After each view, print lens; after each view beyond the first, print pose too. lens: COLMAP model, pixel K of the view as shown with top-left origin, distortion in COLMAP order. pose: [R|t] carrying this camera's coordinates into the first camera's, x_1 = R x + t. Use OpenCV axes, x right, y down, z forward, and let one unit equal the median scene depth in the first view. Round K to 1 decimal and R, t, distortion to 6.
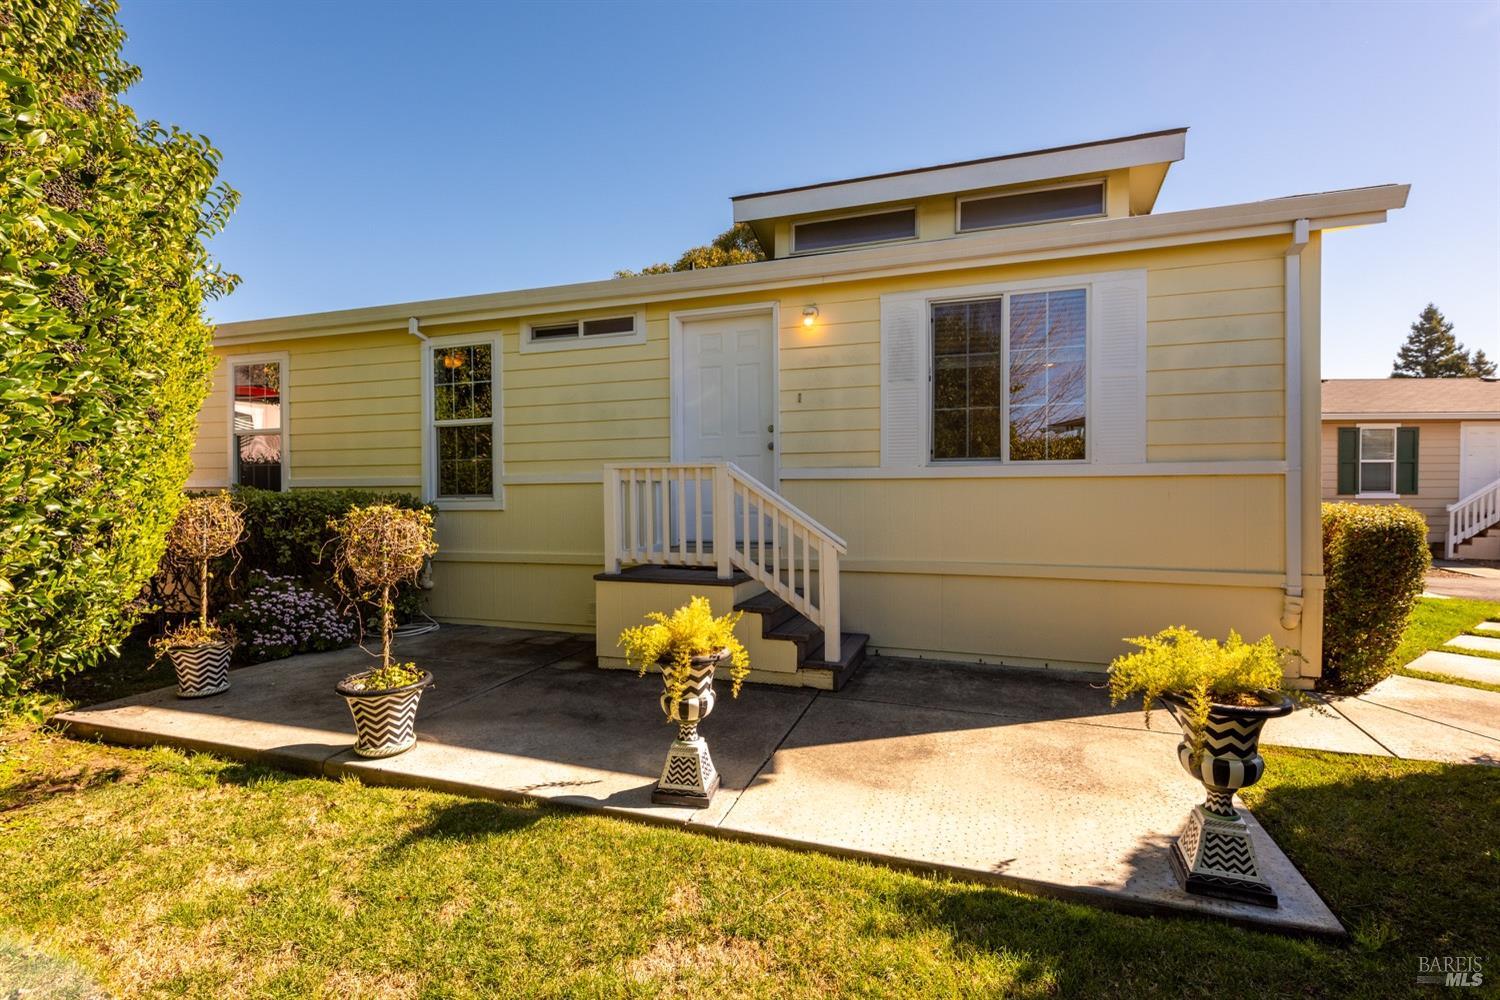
lens RADIAL K [[706.1, 0, 748.9], [0, 706.1, 500.4], [0, 0, 1]] dist [-0.001448, -0.000131]
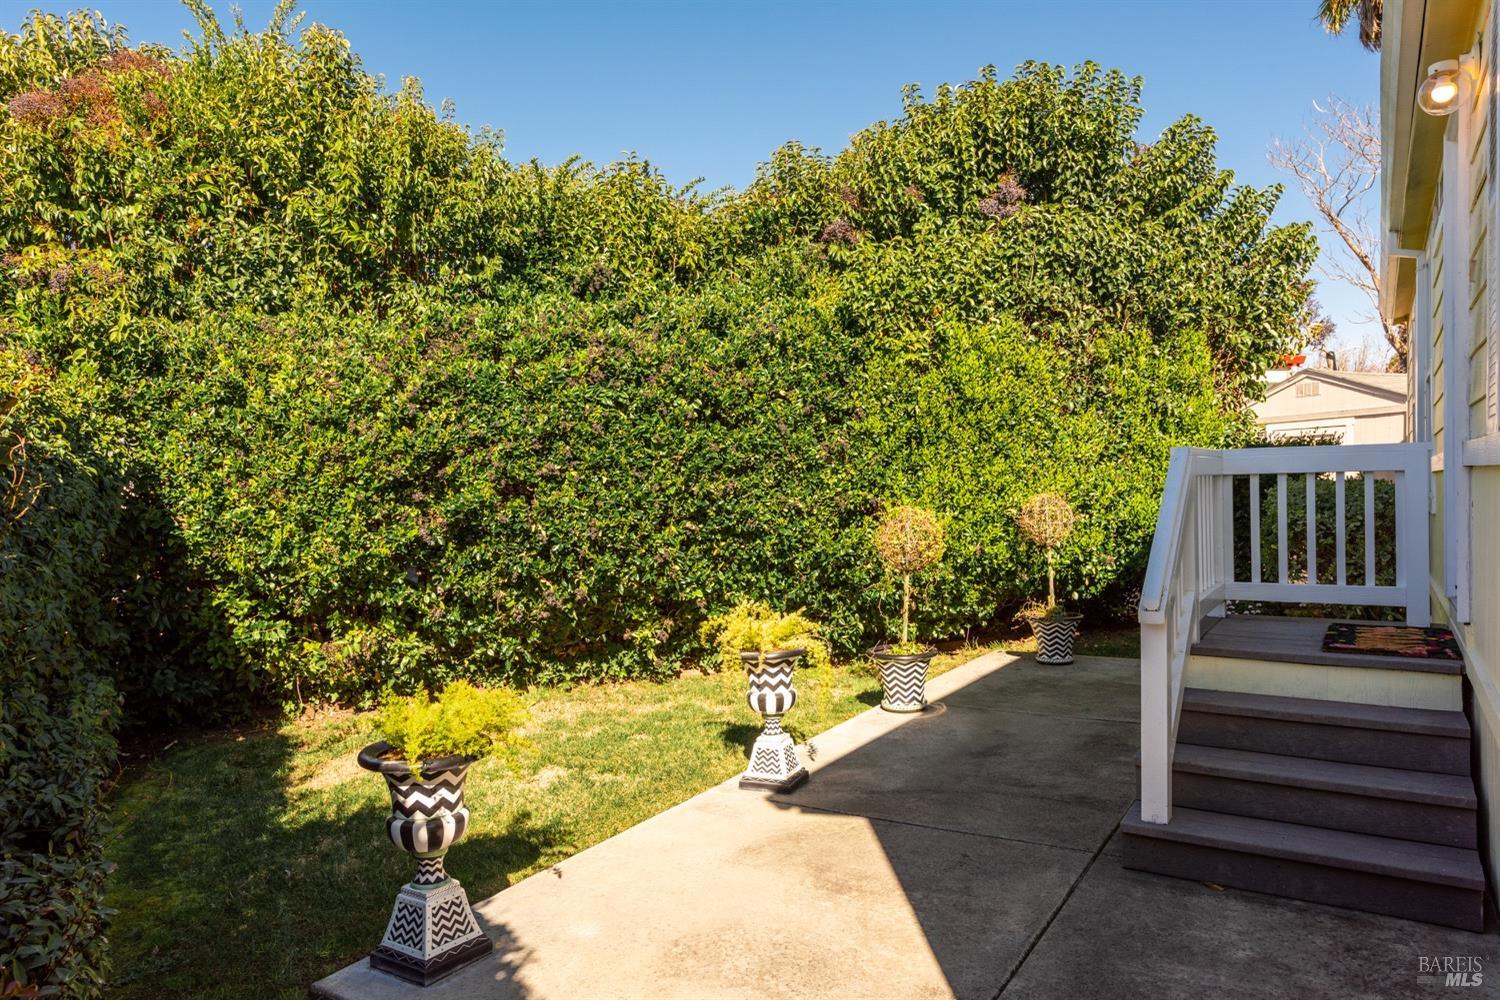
lens RADIAL K [[993.9, 0, 750.2], [0, 993.9, 497.5], [0, 0, 1]] dist [0.001176, 0.000473]
pose [[-0.232097, 0.024188, -0.972392, 1.349424], [0.010805, 0.999693, 0.022289, -0.057898], [0.972633, -0.005333, -0.232288, 1.274749]]
